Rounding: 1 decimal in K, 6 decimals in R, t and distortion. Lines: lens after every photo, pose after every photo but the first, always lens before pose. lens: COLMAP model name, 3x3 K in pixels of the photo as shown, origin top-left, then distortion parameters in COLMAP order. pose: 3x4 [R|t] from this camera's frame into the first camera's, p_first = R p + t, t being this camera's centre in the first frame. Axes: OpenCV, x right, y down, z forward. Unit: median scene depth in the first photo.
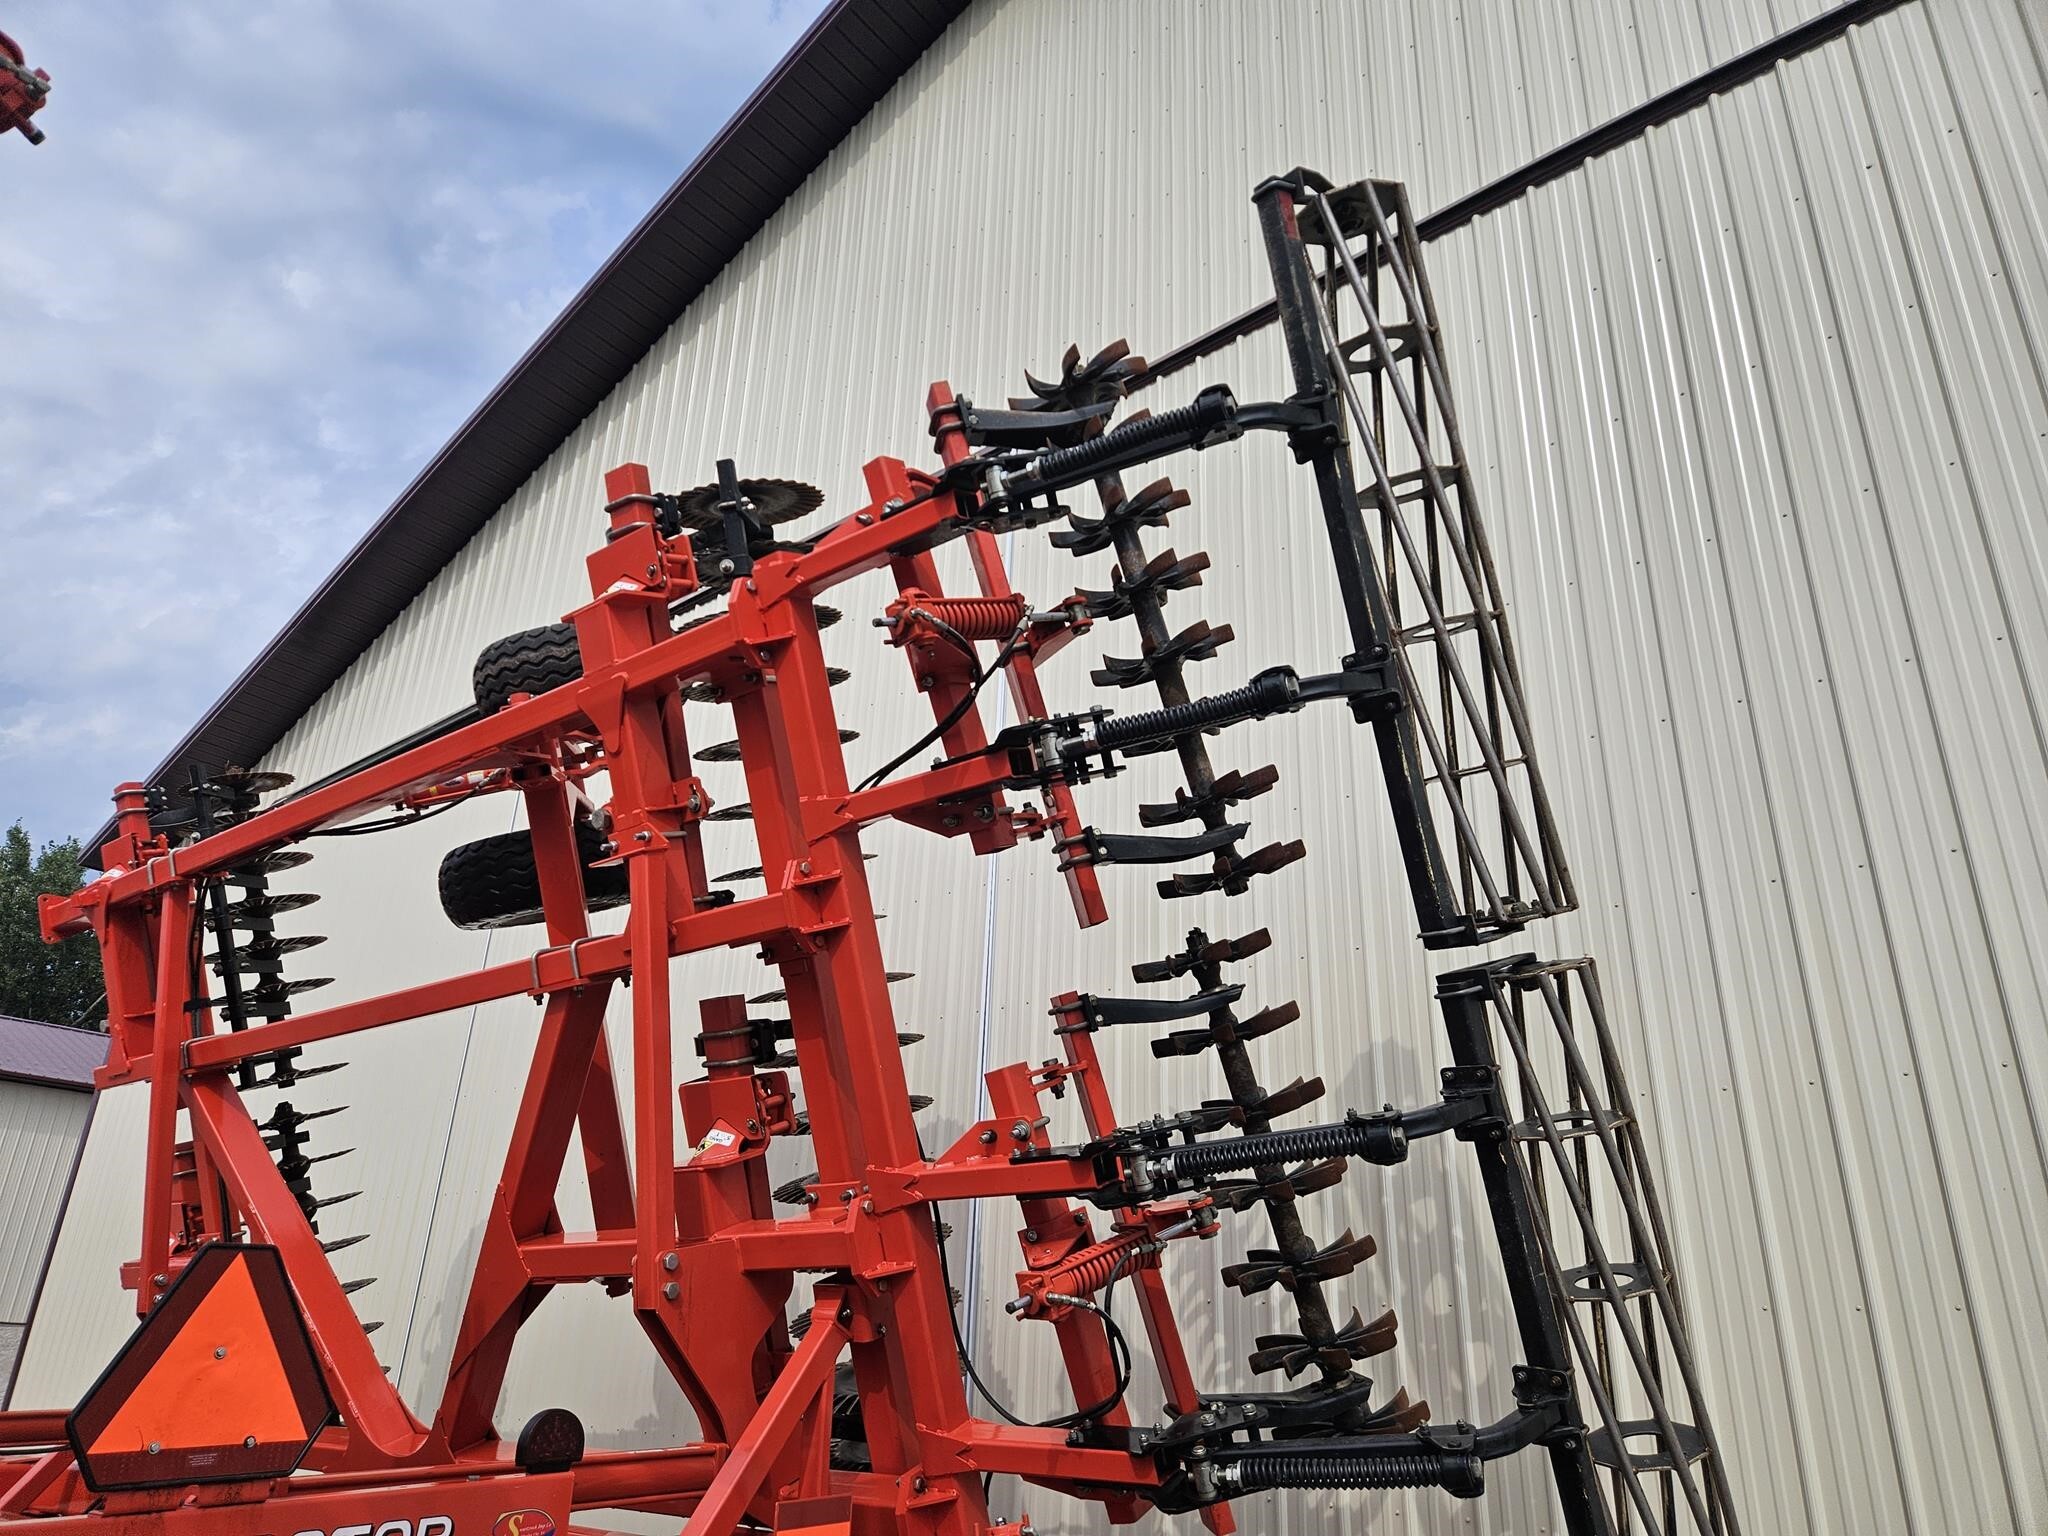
lens RADIAL K [[1371.6, 0, 1006.5], [0, 1371.6, 777.2], [0, 0, 1]] dist [0.067012, -0.054326]
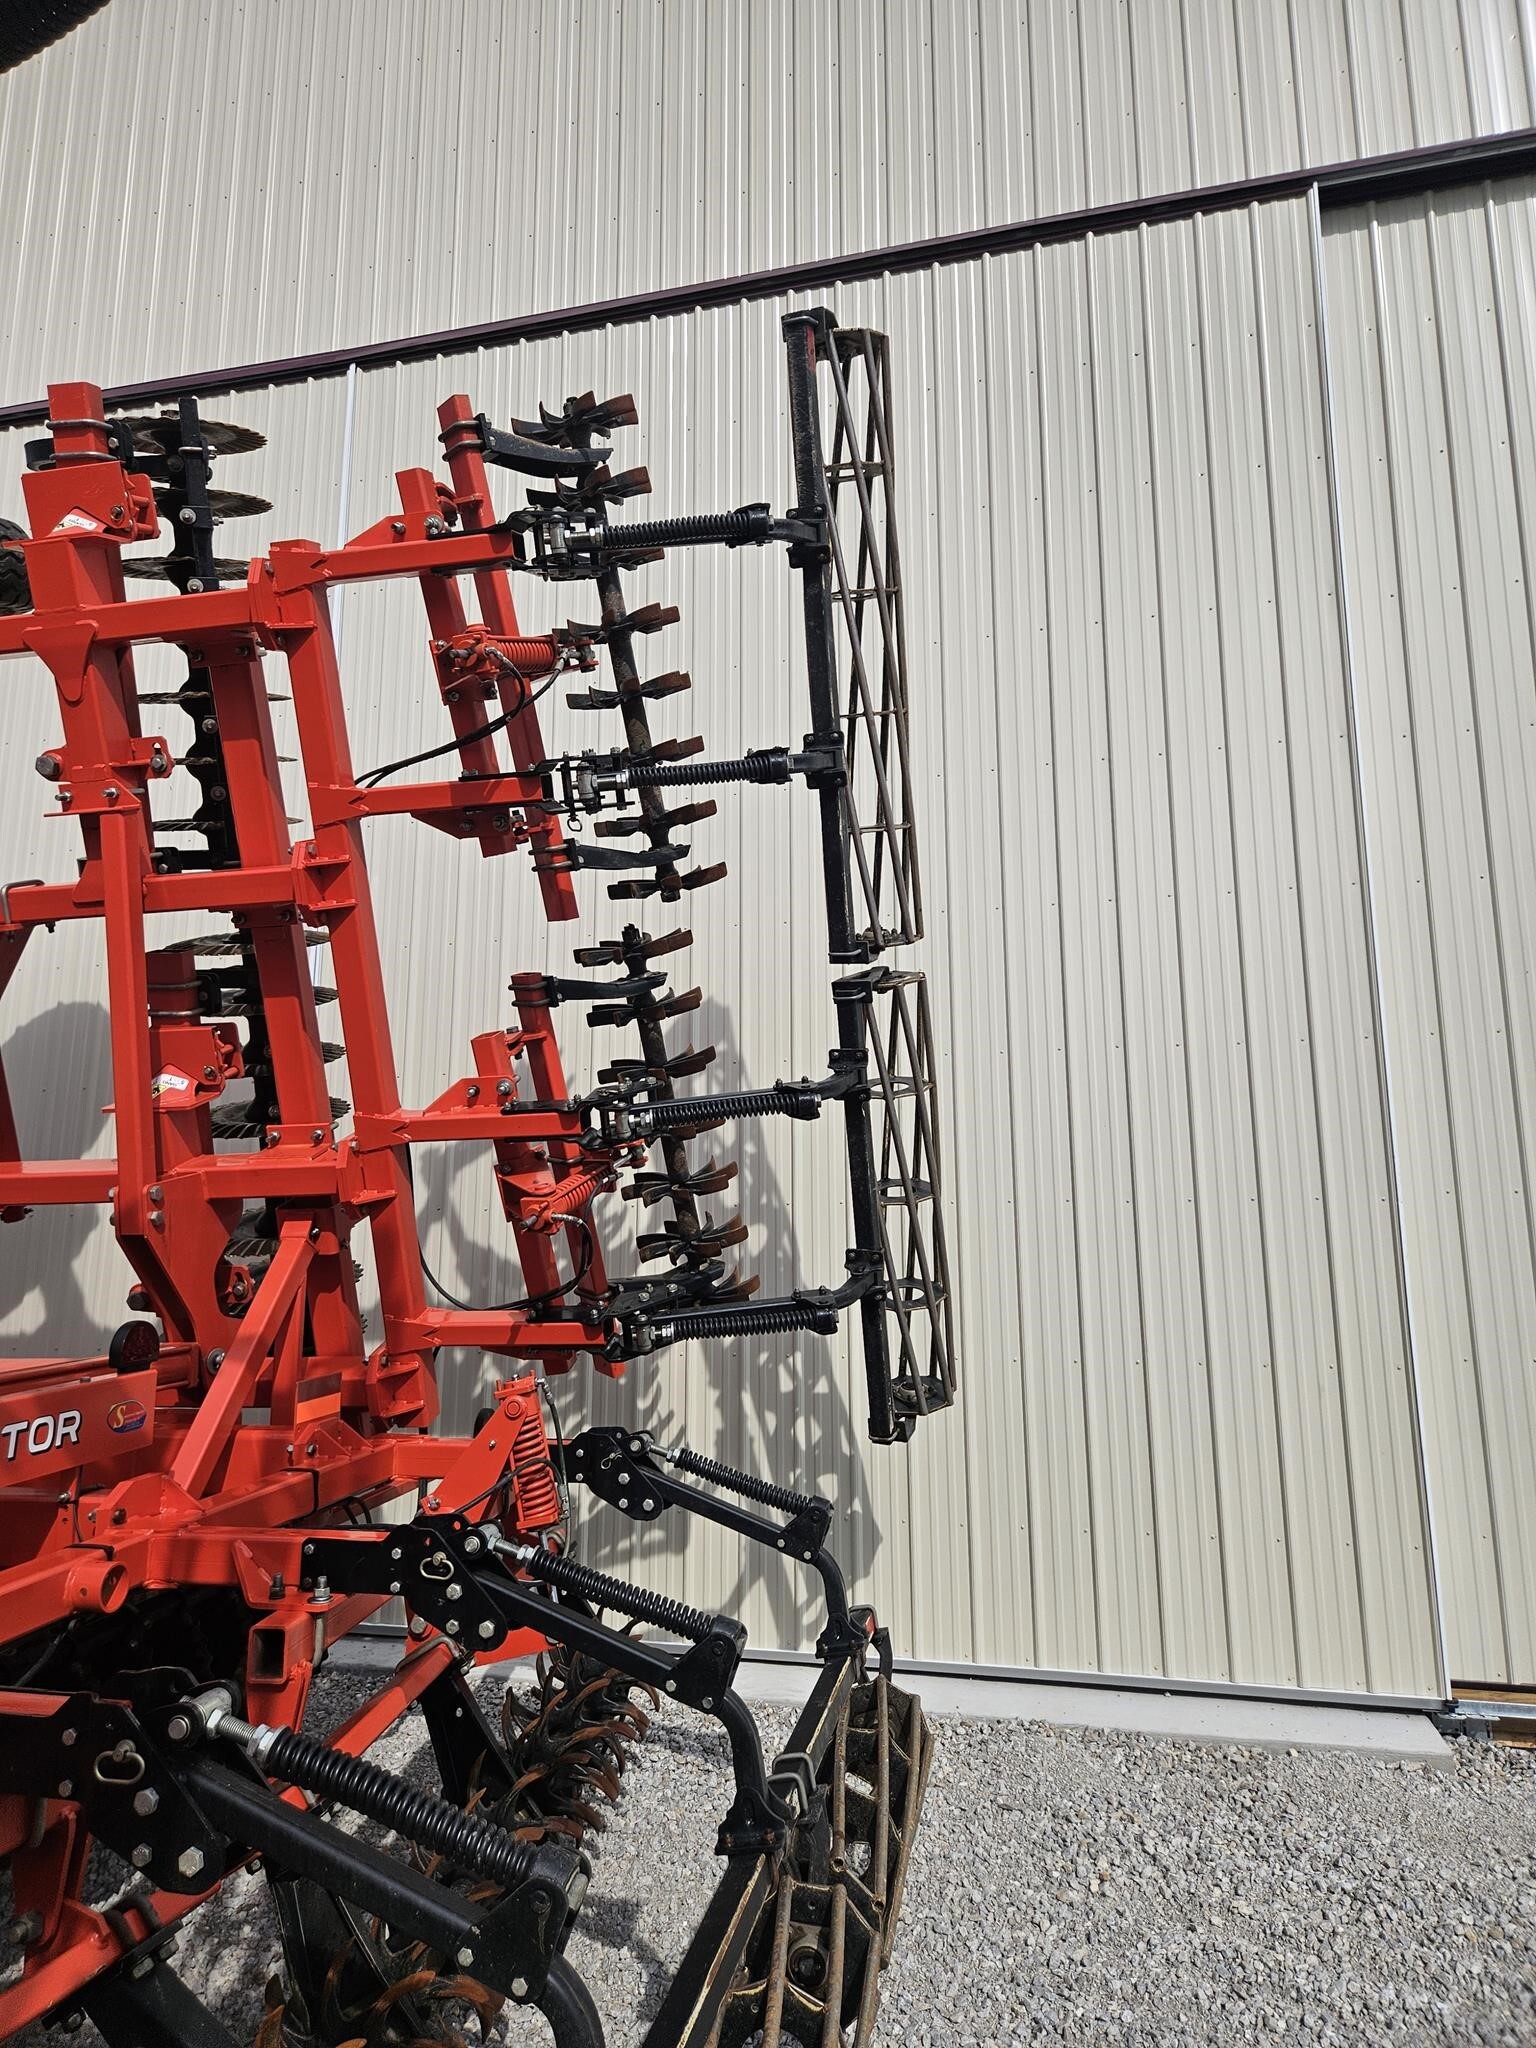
lens RADIAL K [[1371.6, 0, 762.4], [0, 1371.6, 987.9], [0, 0, 1]] dist [0.067012, -0.054326]
pose [[0.892408, 0.046268, 0.448851, -0.316335], [-0.141499, 0.973249, 0.181008, -0.076069], [-0.428469, -0.225045, 0.875083, -0.131667]]
